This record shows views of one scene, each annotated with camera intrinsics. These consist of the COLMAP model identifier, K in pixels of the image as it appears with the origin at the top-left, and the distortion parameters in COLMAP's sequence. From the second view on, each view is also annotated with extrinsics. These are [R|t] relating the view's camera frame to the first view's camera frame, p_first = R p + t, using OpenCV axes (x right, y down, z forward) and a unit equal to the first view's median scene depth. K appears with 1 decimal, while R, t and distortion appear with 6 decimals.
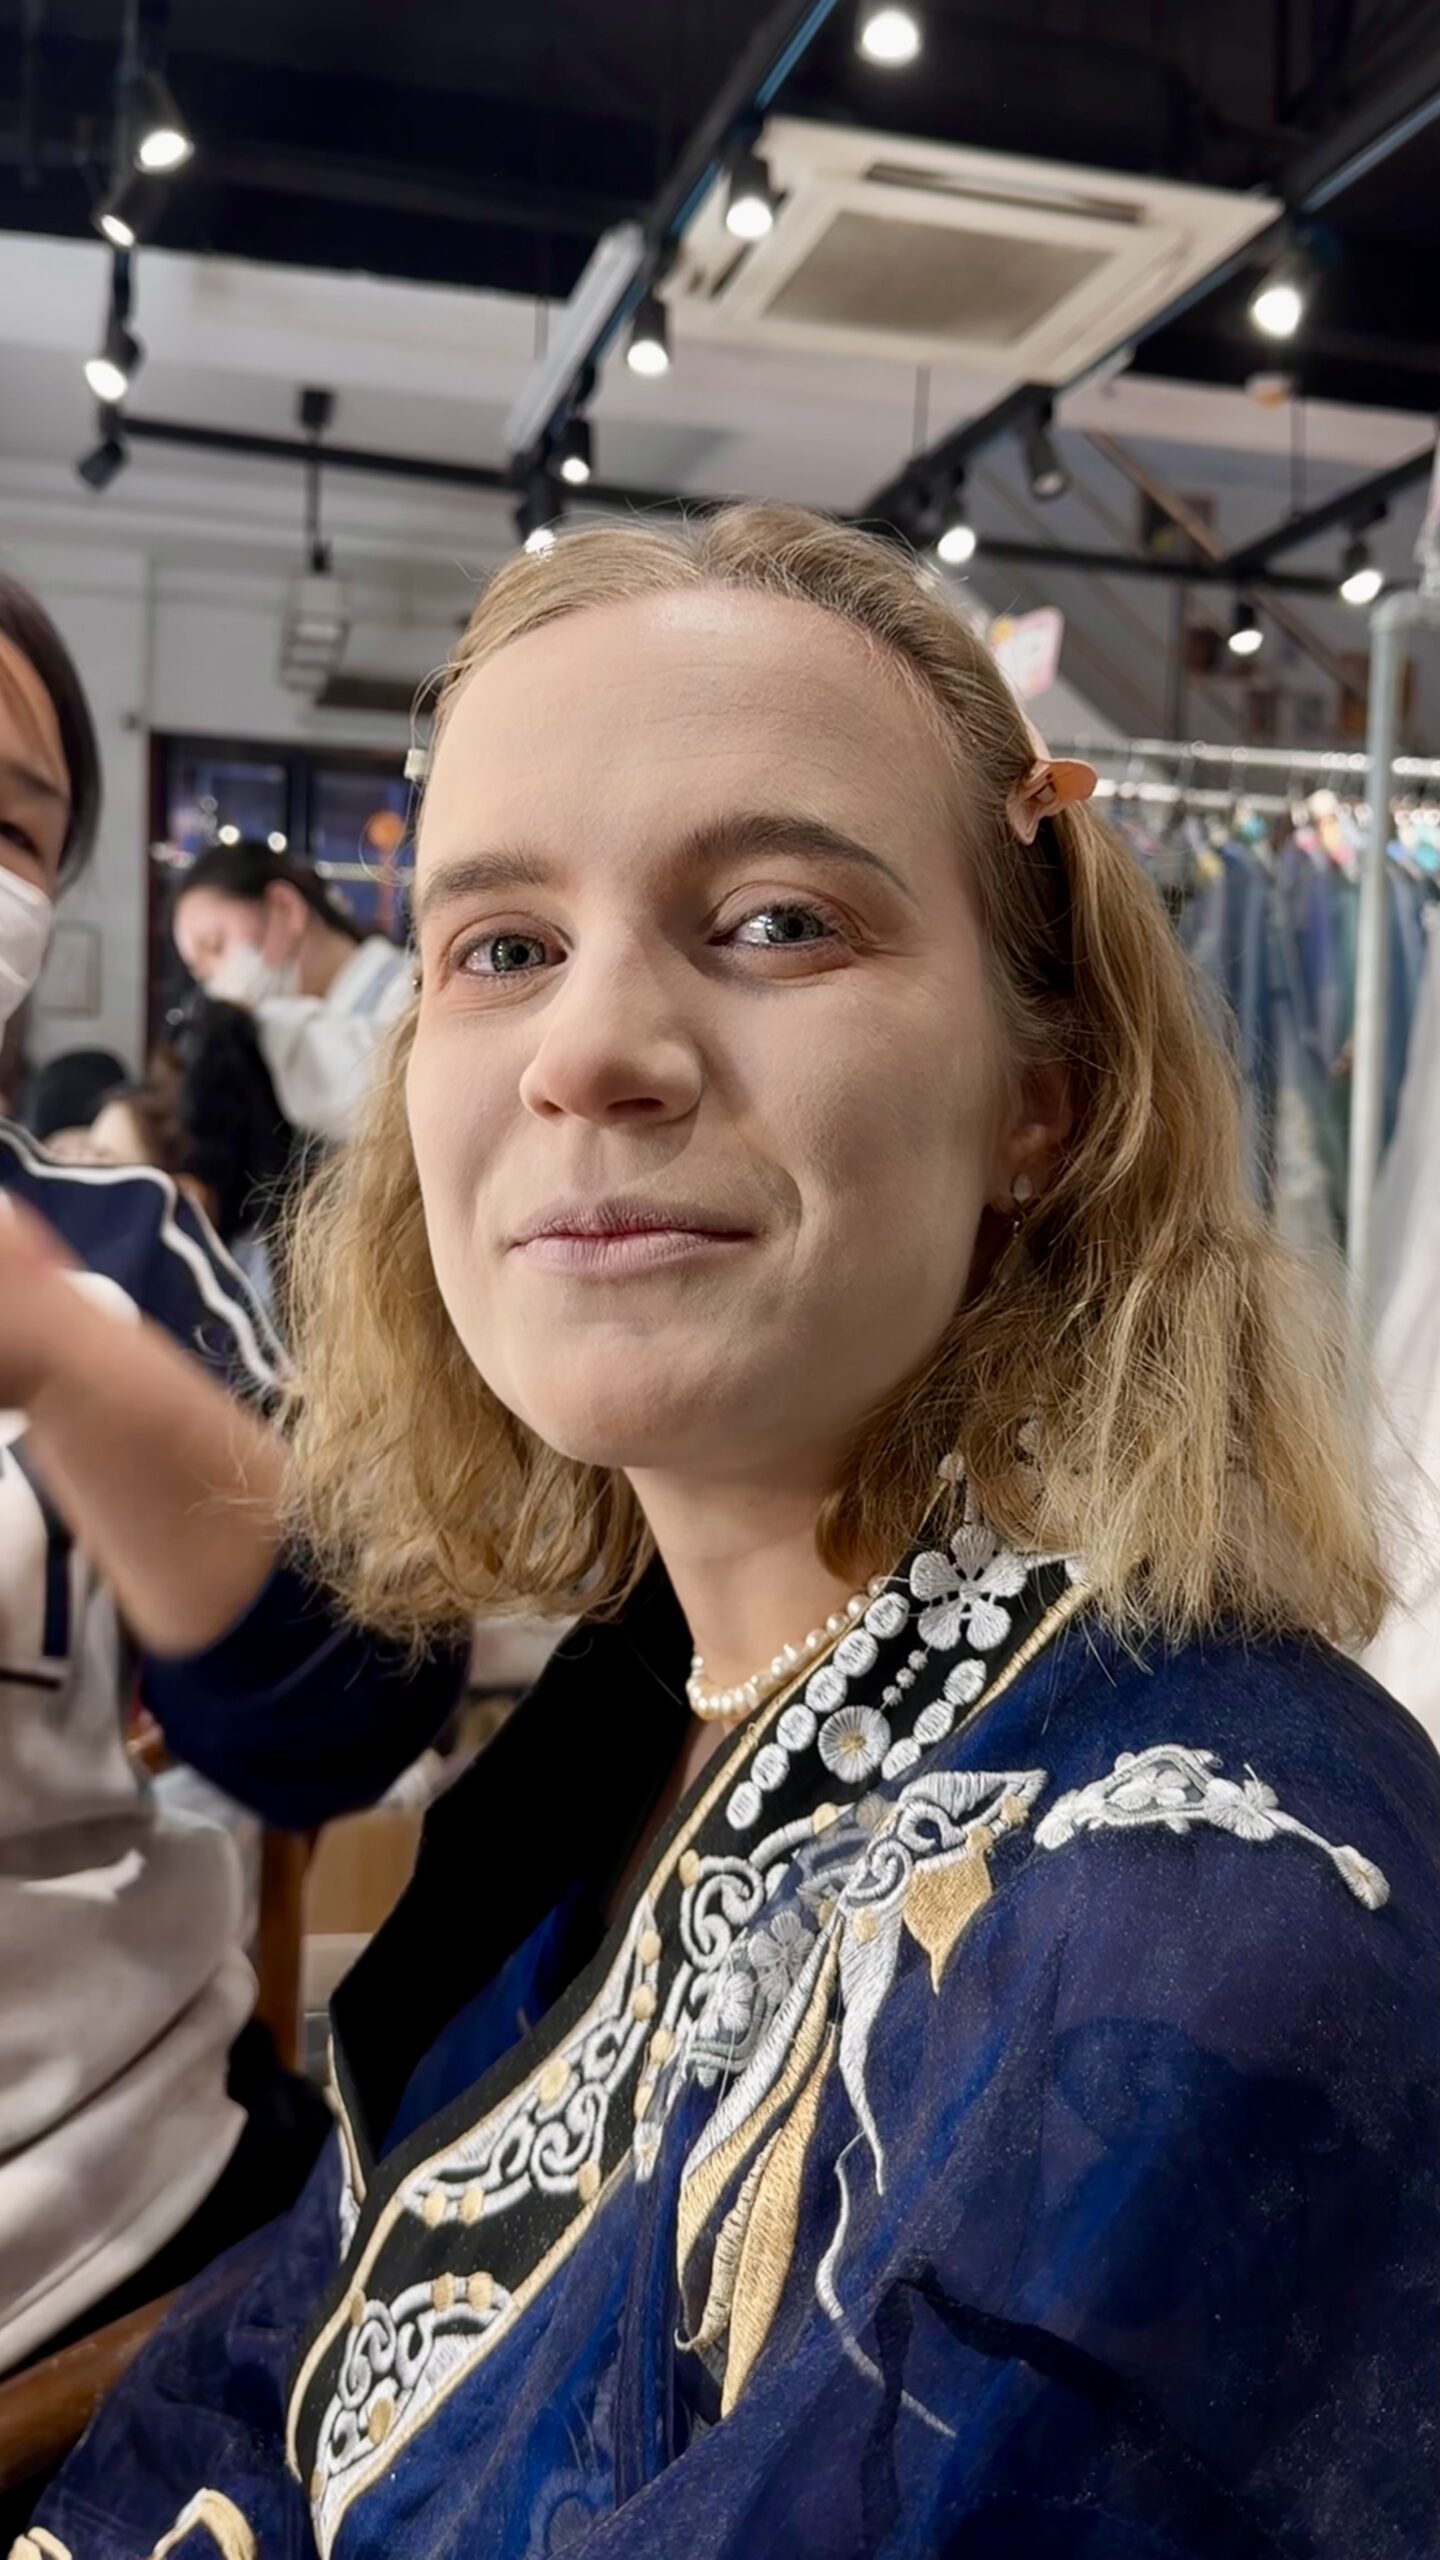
lens RADIAL K [[2092.4, 0, 720.0], [0, 2092.4, 1280.0], [0, 0, 1]] dist [0.105556, -0.205203]
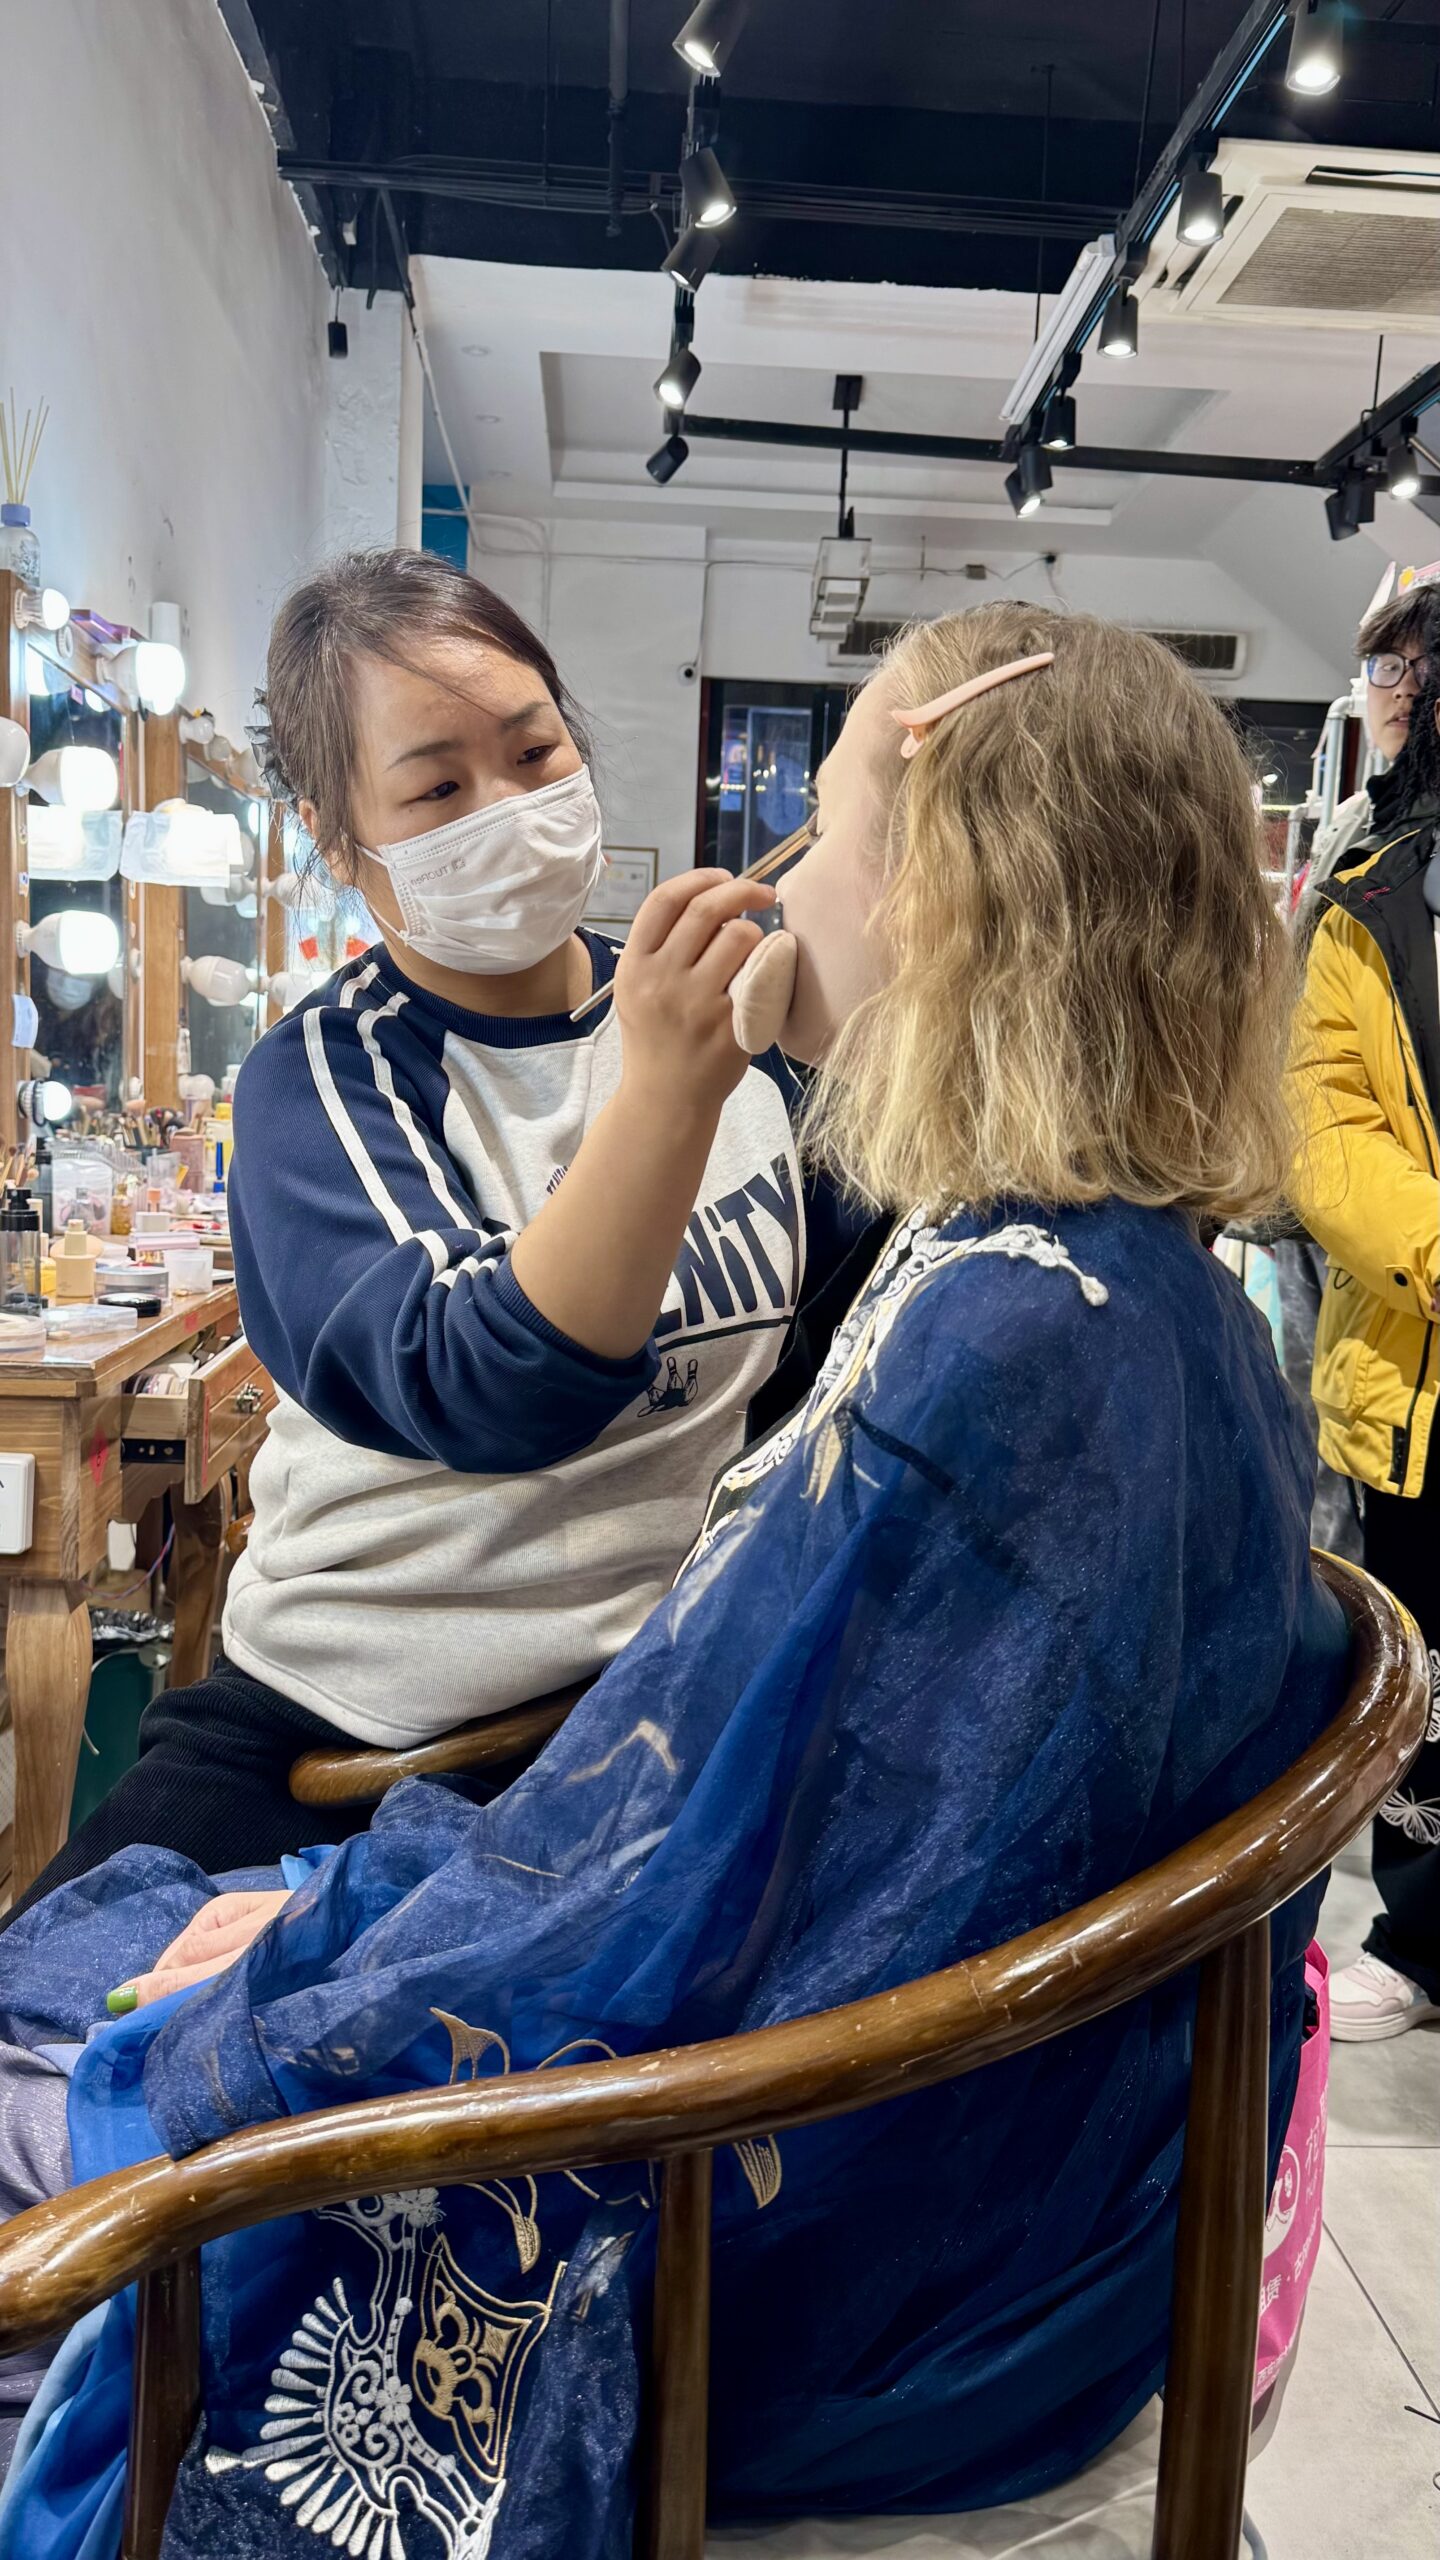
lens RADIAL K [[2092.4, 0, 720.0], [0, 2092.4, 1280.0], [0, 0, 1]] dist [0.105556, -0.205203]
pose [[0.965888, 0.038147, -0.256136, 0.067807], [-0.027597, 0.998621, 0.044659, 0.026063], [0.257486, -0.036067, 0.965609, -0.181715]]
